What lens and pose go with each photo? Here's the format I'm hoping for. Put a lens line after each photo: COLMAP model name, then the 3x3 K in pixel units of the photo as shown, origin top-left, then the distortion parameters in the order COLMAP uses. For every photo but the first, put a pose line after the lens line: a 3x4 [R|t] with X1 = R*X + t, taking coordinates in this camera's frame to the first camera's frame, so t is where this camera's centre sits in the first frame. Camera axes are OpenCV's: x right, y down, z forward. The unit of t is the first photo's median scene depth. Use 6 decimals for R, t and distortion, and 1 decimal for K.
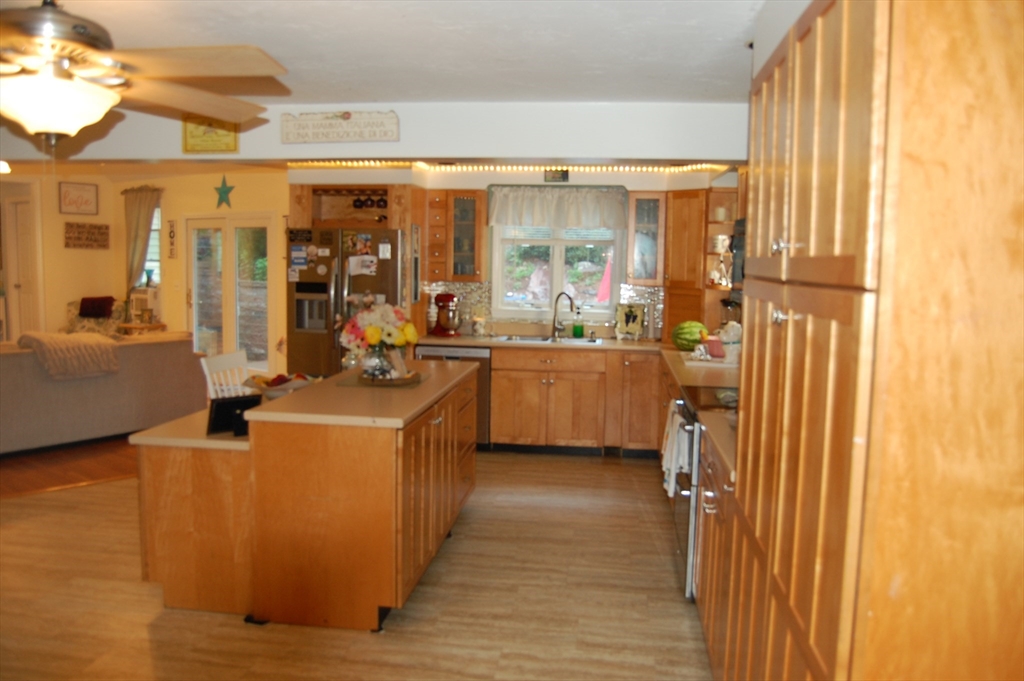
lens RADIAL K [[800.2, 0, 512.9], [0, 800.2, 339.8], [0, 0, 1]] dist [-0.086705, 0.016168]
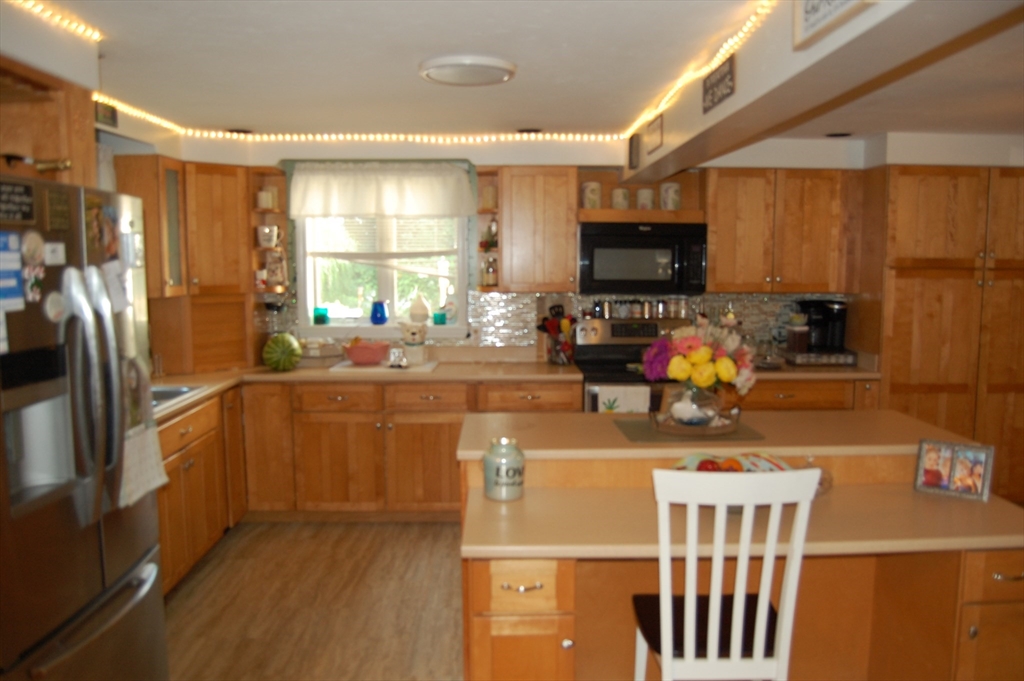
lens RADIAL K [[800.2, 0, 505.8], [0, 800.2, 346.1], [0, 0, 1]] dist [-0.086705, 0.016168]
pose [[-0.124826, -0.126891, 0.984031, -0.786813], [0.098337, 0.985323, 0.139532, -0.133091], [-0.987293, 0.114184, -0.110516, 1.152010]]
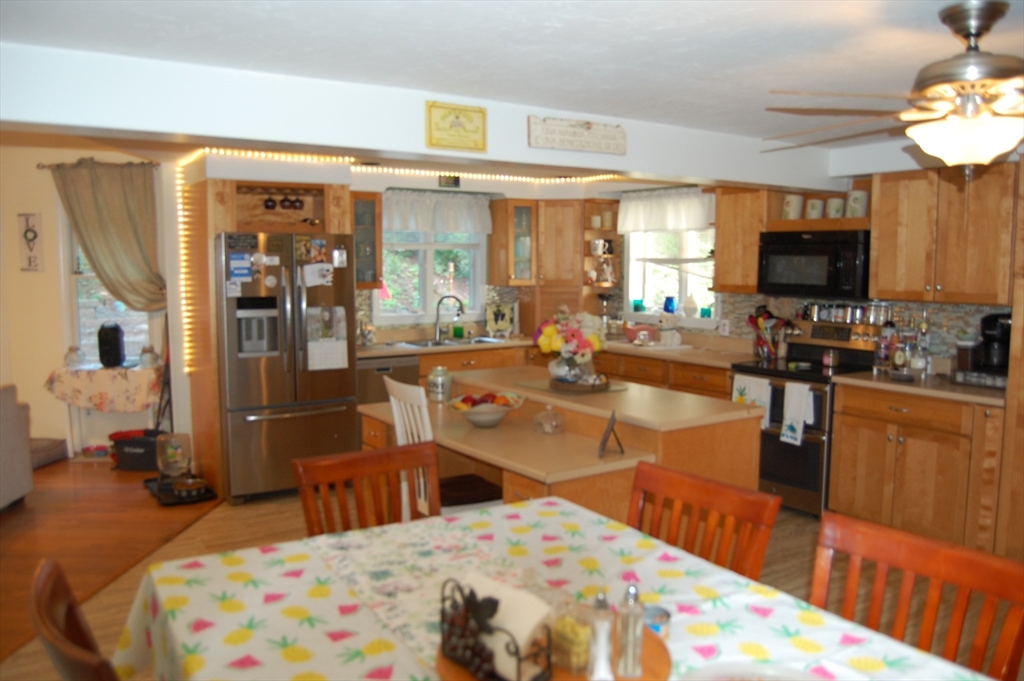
lens RADIAL K [[800.2, 0, 516.4], [0, 800.2, 350.6], [0, 0, 1]] dist [-0.086705, 0.016168]
pose [[0.757499, -0.090100, 0.646589, -0.805775], [0.079326, 0.995795, 0.045828, -0.043444], [-0.648000, 0.016577, 0.761460, 0.247809]]
